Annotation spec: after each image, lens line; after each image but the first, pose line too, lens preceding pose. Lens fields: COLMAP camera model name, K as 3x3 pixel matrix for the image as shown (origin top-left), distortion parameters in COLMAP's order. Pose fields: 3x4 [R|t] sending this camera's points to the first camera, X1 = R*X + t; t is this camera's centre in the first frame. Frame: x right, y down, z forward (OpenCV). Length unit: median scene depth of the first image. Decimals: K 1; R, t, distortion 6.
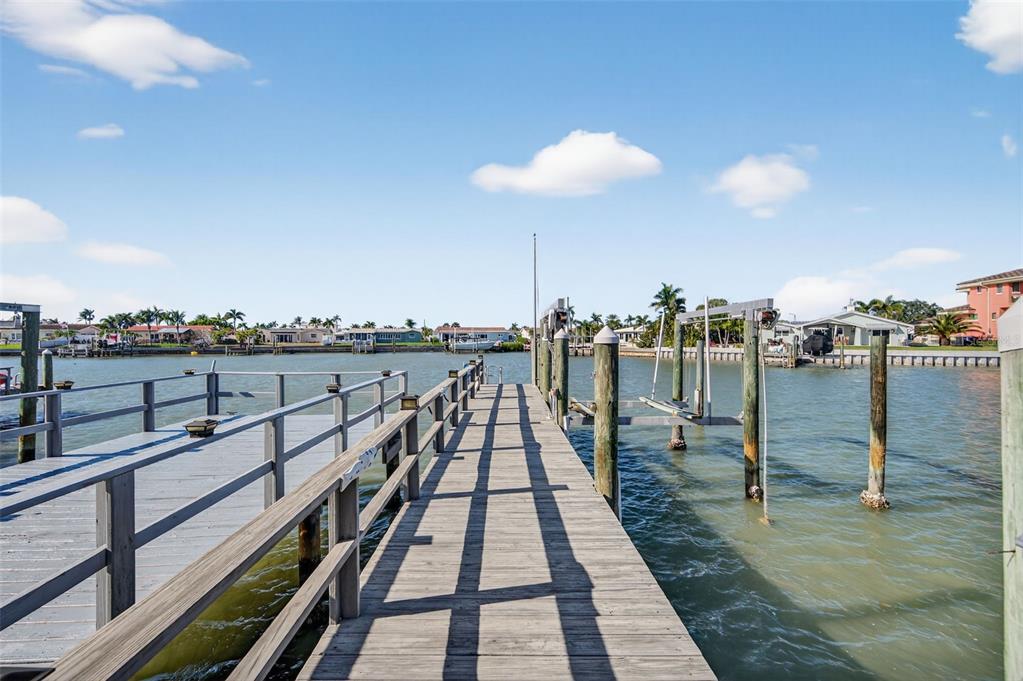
lens RADIAL K [[451.2, 0, 511.5], [0, 451.2, 340.5], [0, 0, 1]] dist [0.001238, 0.000303]
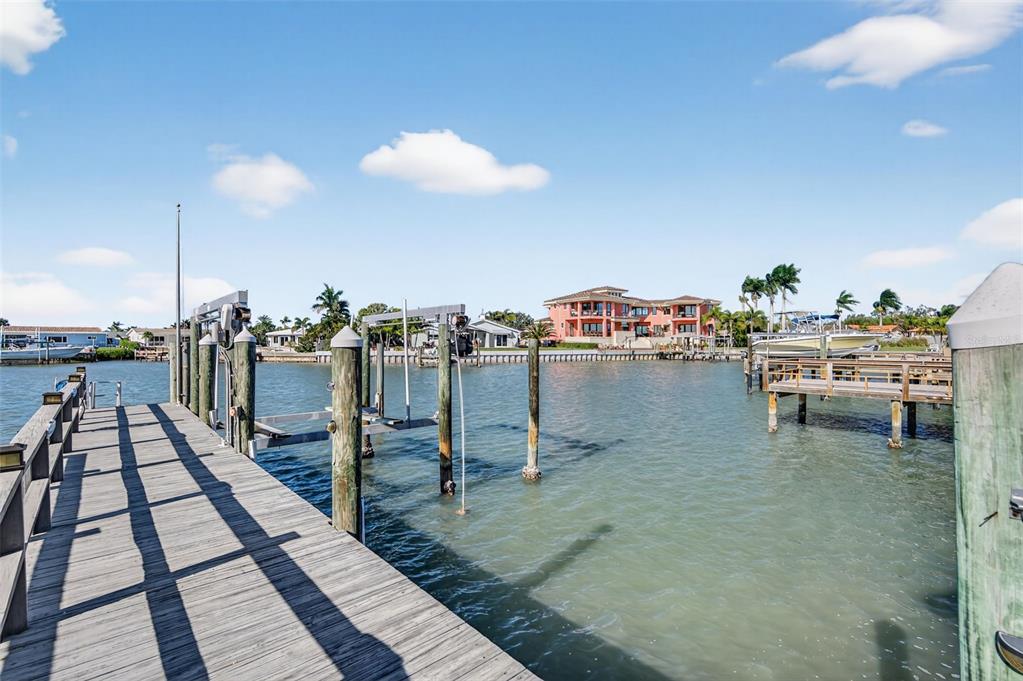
lens RADIAL K [[462.1, 0, 511.5], [0, 462.1, 340.5], [0, 0, 1]] dist [-0.002970, -0.000902]
pose [[0.752893, -0.000374, 0.658142, -0.060671], [0.005575, 0.999968, -0.005809, 0.000509], [-0.658119, 0.008043, 0.752871, 0.083093]]
